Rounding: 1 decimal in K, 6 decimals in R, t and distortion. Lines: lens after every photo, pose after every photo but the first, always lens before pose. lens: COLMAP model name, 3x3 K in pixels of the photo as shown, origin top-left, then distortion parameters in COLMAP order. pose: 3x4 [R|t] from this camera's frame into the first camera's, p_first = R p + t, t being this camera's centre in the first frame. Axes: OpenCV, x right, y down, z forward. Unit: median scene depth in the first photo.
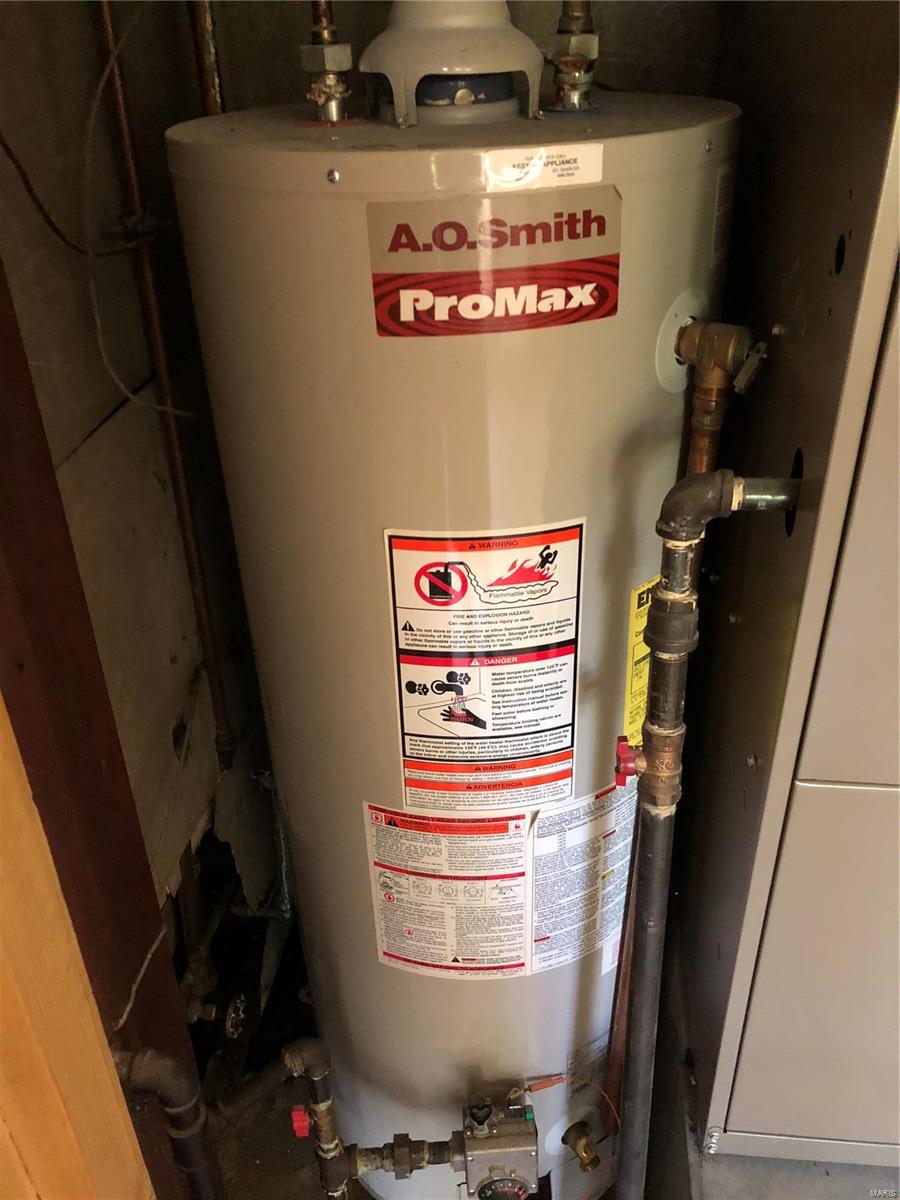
lens RADIAL K [[989.7, 0, 457.5], [0, 989.7, 598.6], [0, 0, 1]] dist [0.045763, -0.029799]
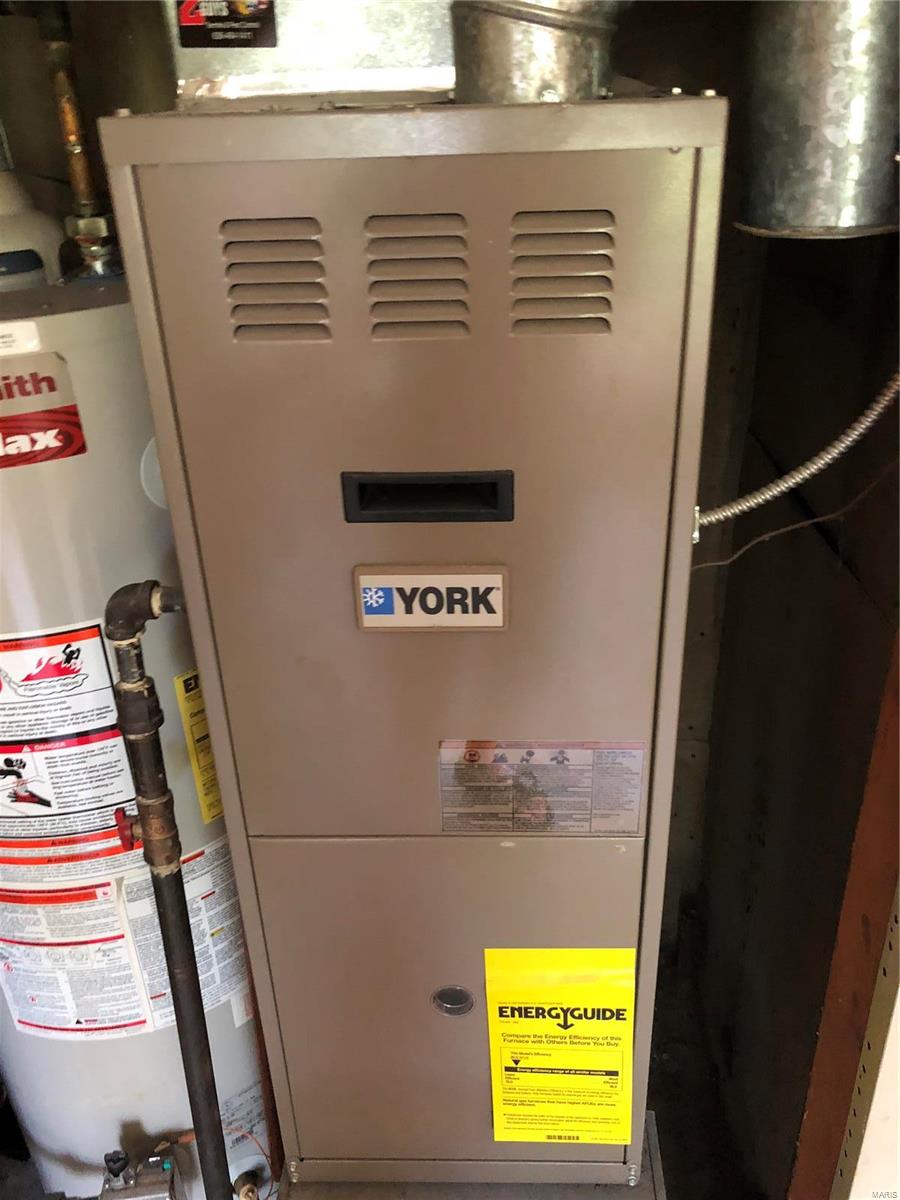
lens RADIAL K [[989.7, 0, 446.4], [0, 989.7, 598.3], [0, 0, 1]] dist [0.045763, -0.029799]
pose [[0.997545, -0.045871, 0.052905, 0.441492], [0.049314, 0.996619, -0.065716, -0.008604], [-0.049711, 0.068164, 0.996435, -0.174672]]
